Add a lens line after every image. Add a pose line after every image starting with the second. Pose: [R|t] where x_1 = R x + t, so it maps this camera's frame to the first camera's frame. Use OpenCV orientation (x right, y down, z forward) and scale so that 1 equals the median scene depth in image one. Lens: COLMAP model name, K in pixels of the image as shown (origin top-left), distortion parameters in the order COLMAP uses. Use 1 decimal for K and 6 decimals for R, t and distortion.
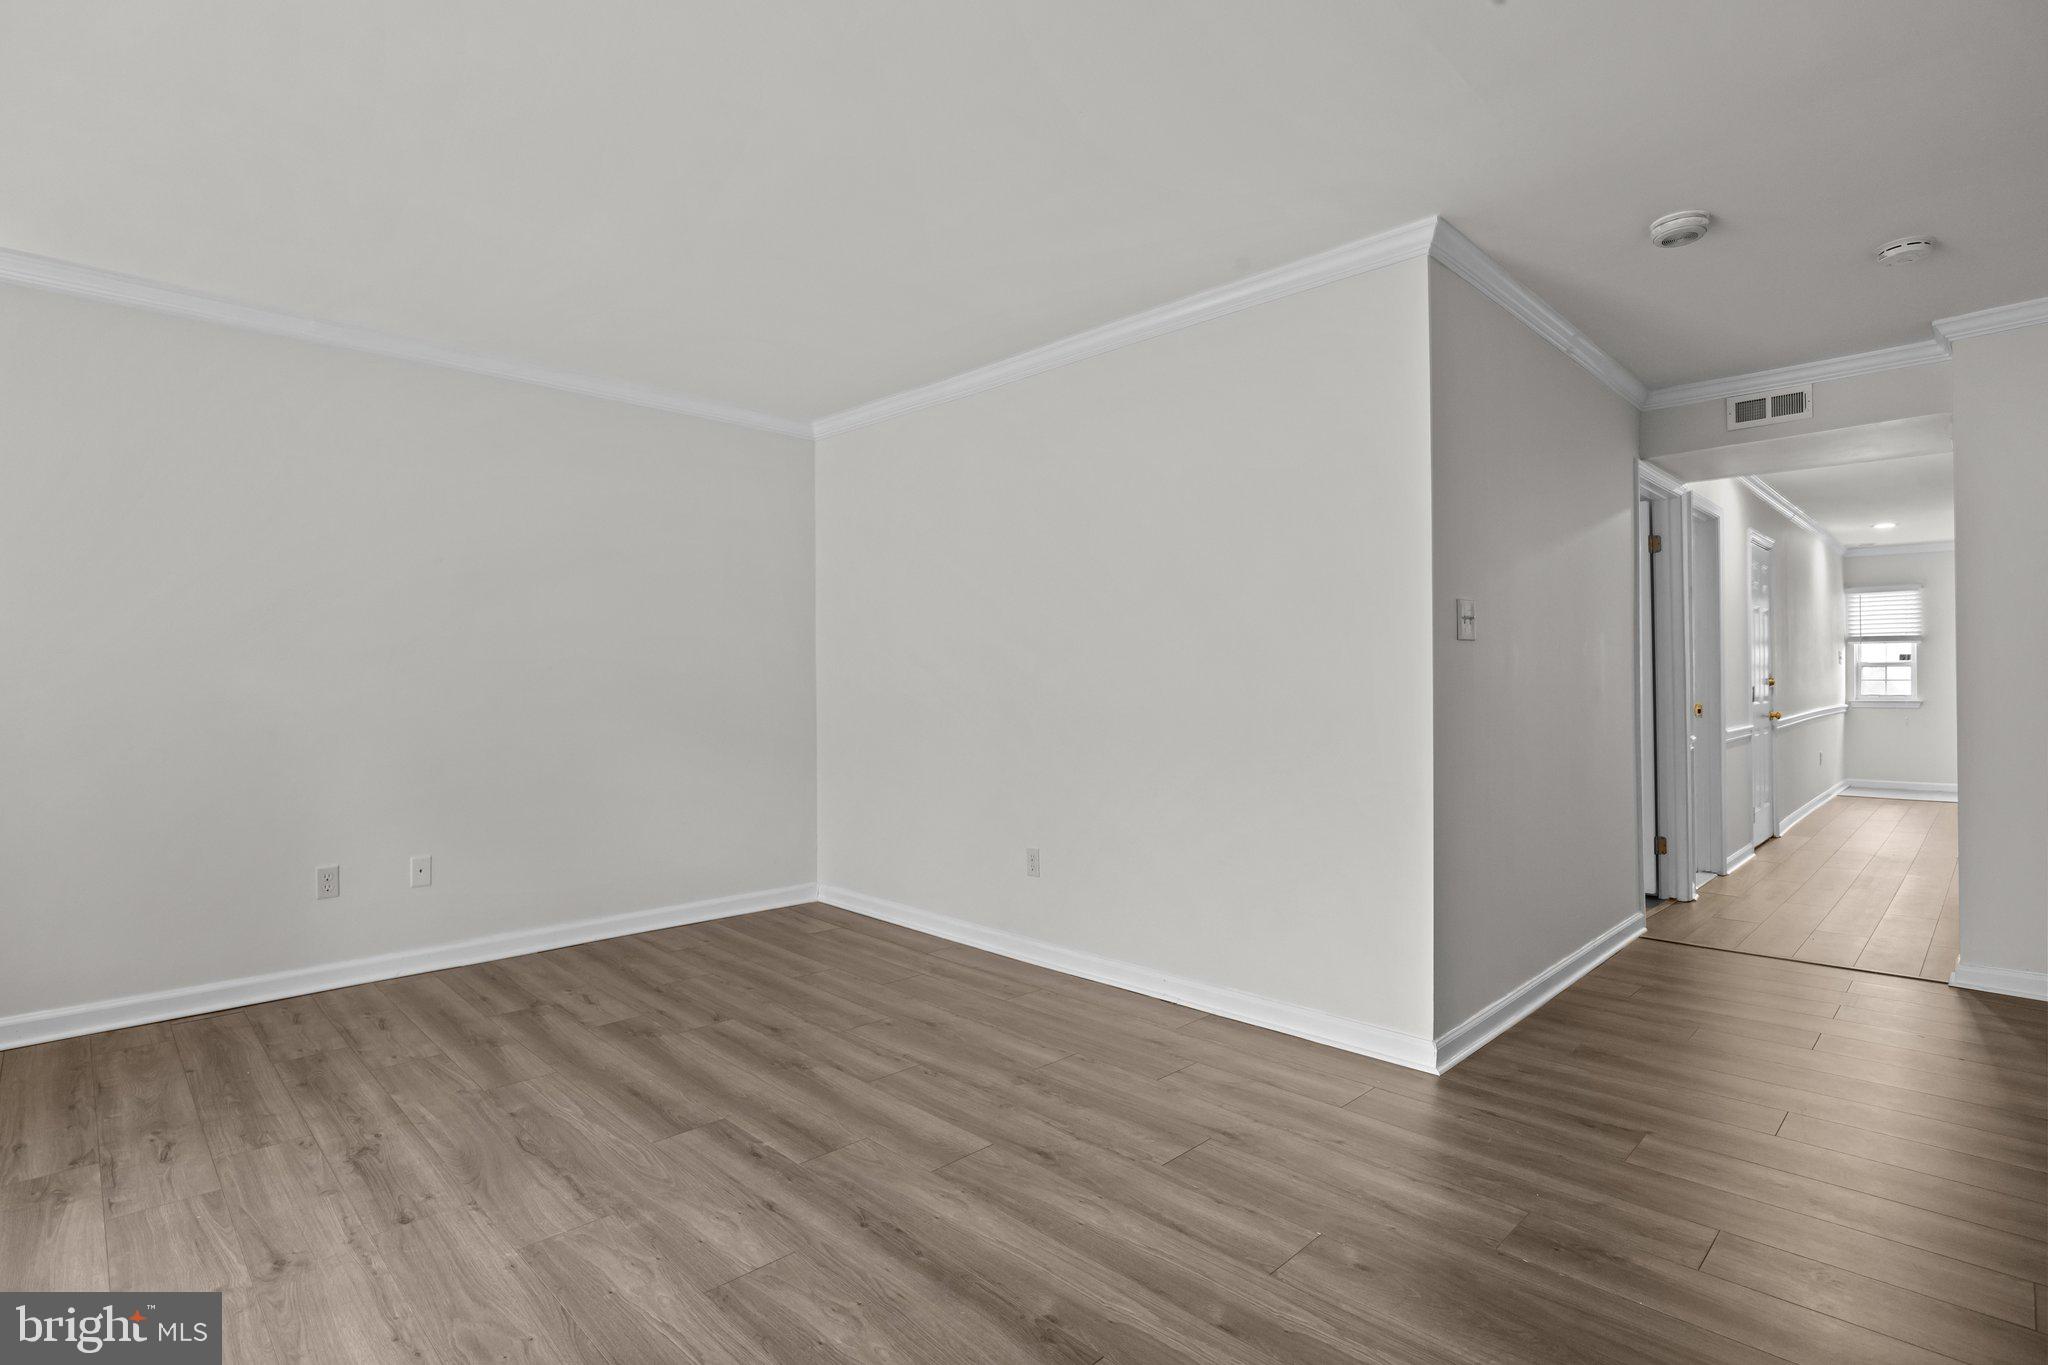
lens RADIAL K [[987.5, 0, 1024.0], [0, 987.5, 682.5], [0, 0, 1]] dist [-0.012710, -0.000308]
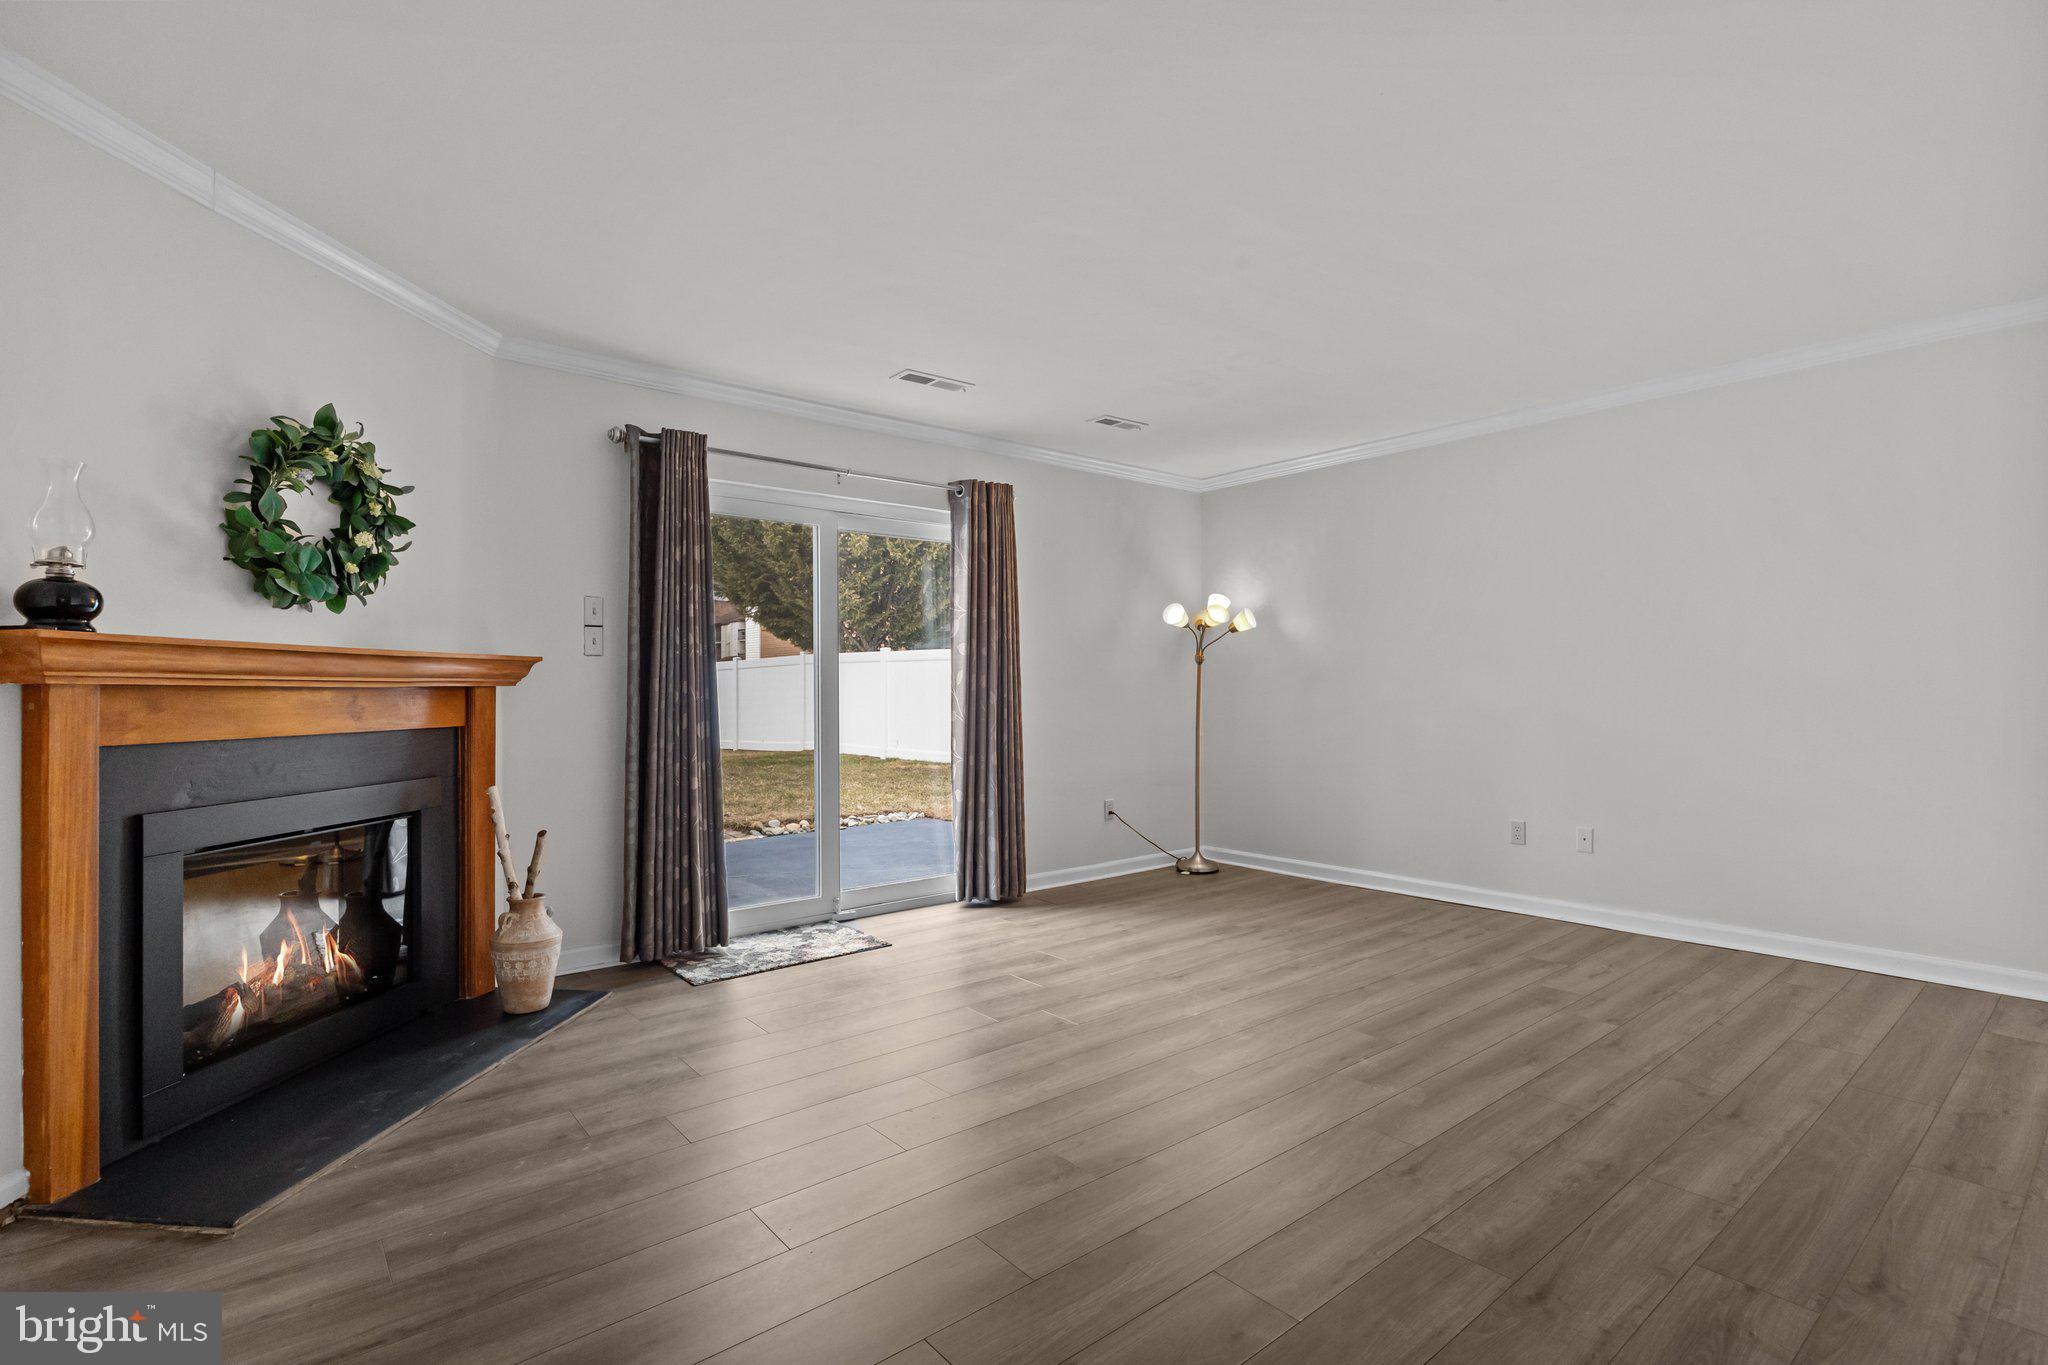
lens RADIAL K [[963.9, 0, 1031.3], [0, 963.9, 680.5], [0, 0, 1]] dist [-0.013045, 0.000027]
pose [[-0.086128, -0.001553, -0.996283, 0.887601], [0.009643, 0.999951, -0.002392, -0.006671], [0.996237, -0.009813, -0.086109, 0.632582]]
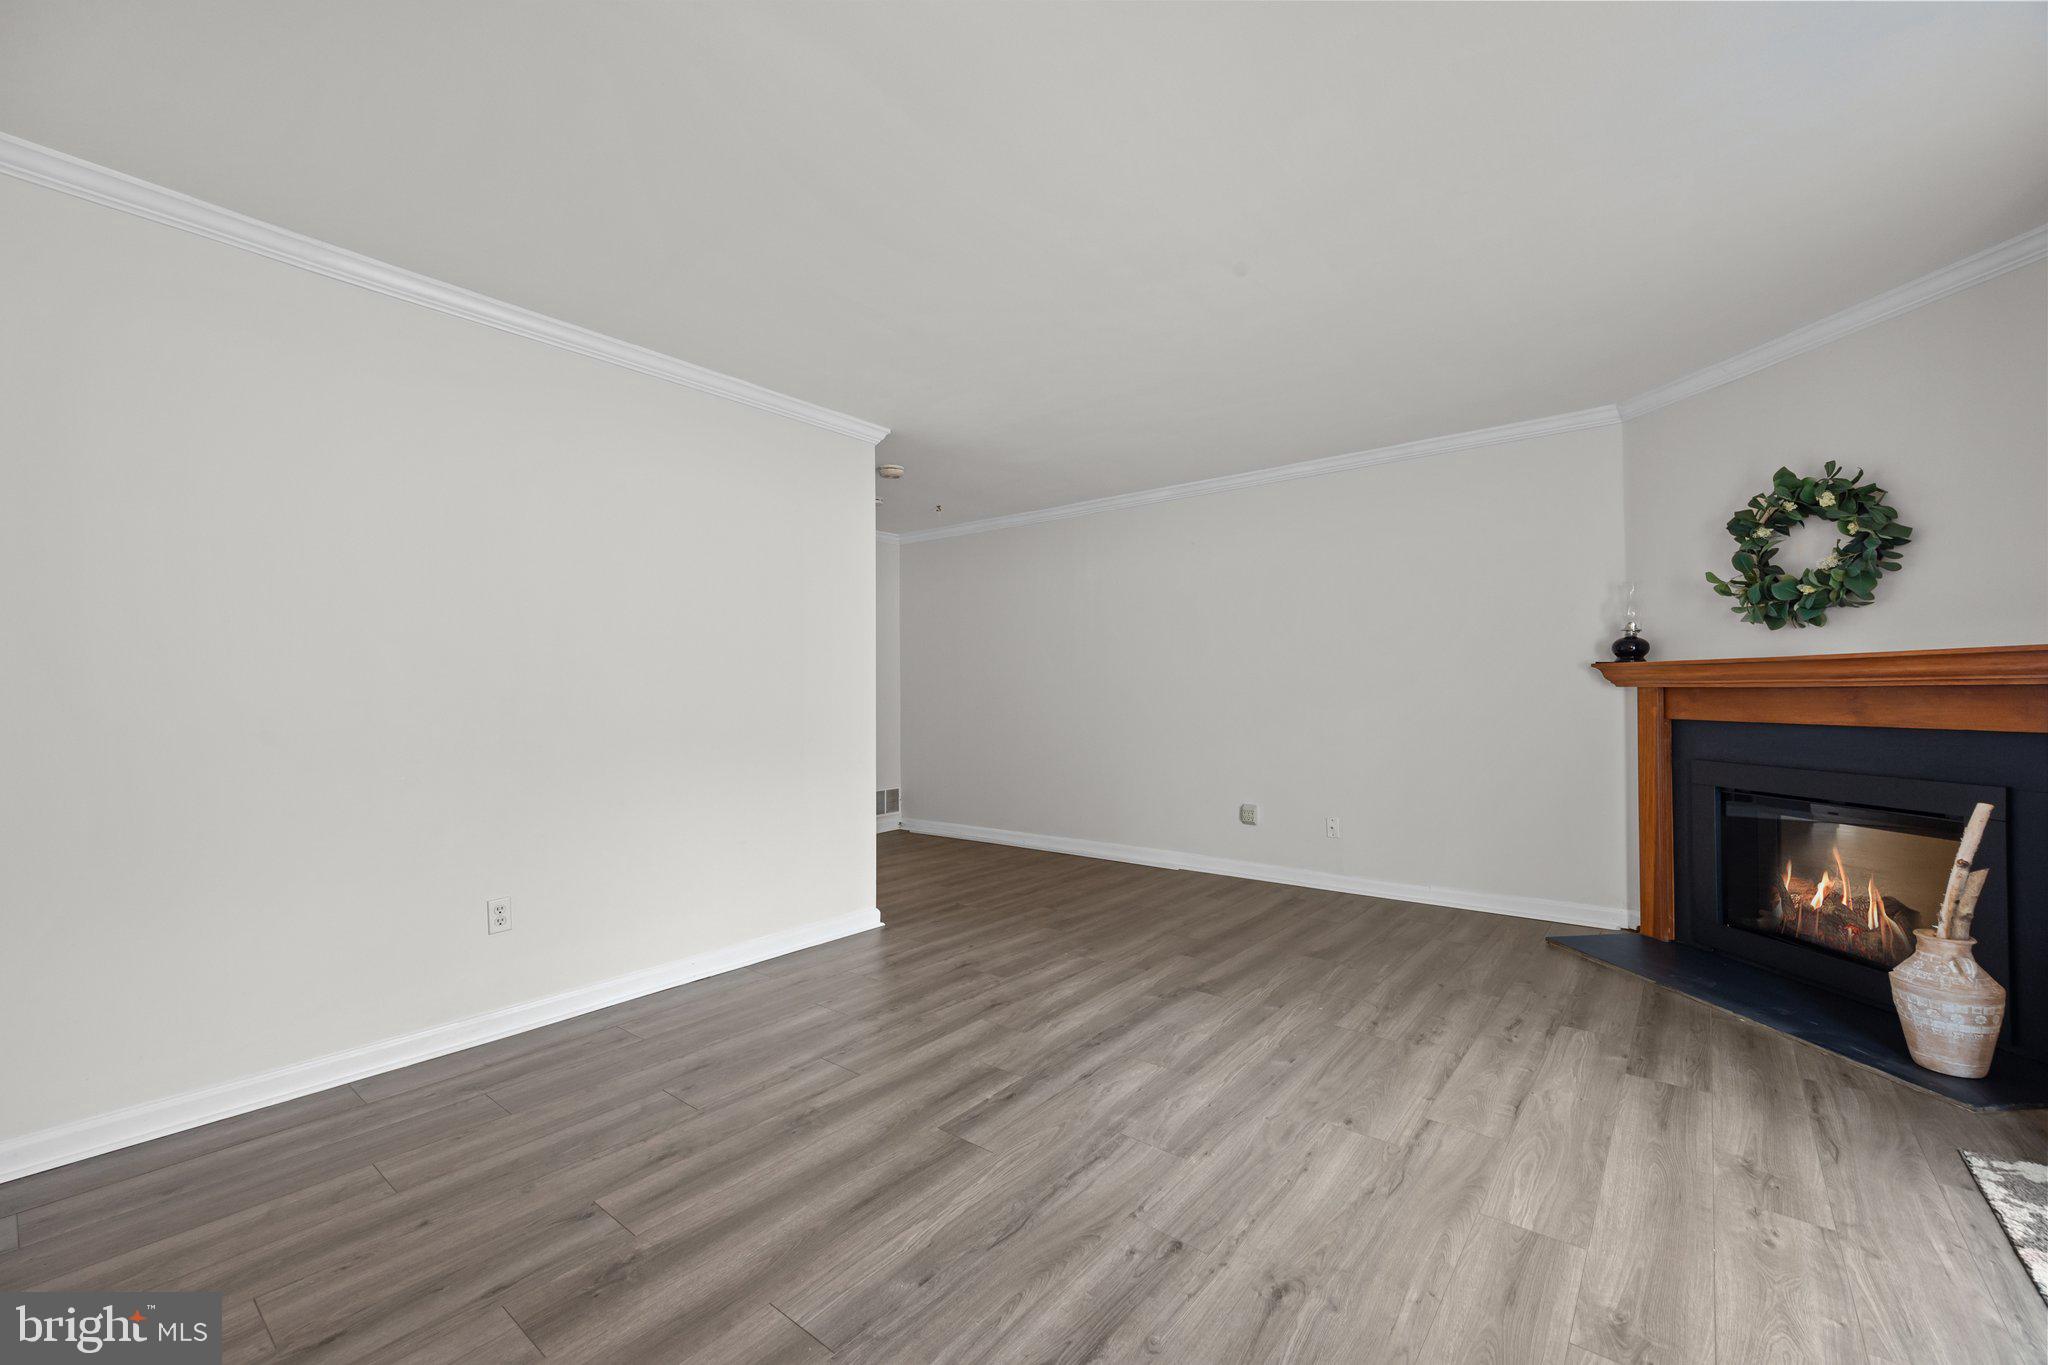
lens RADIAL K [[832.6, 0, 1037.8], [0, 832.6, 687.7], [0, 0, 1]] dist [0.015549, 0.000016]
pose [[-0.122826, 0.012001, 0.992356, -1.136897], [0.003930, 0.999925, -0.011606, 0.001389], [-0.992420, 0.002474, -0.122863, 0.969353]]
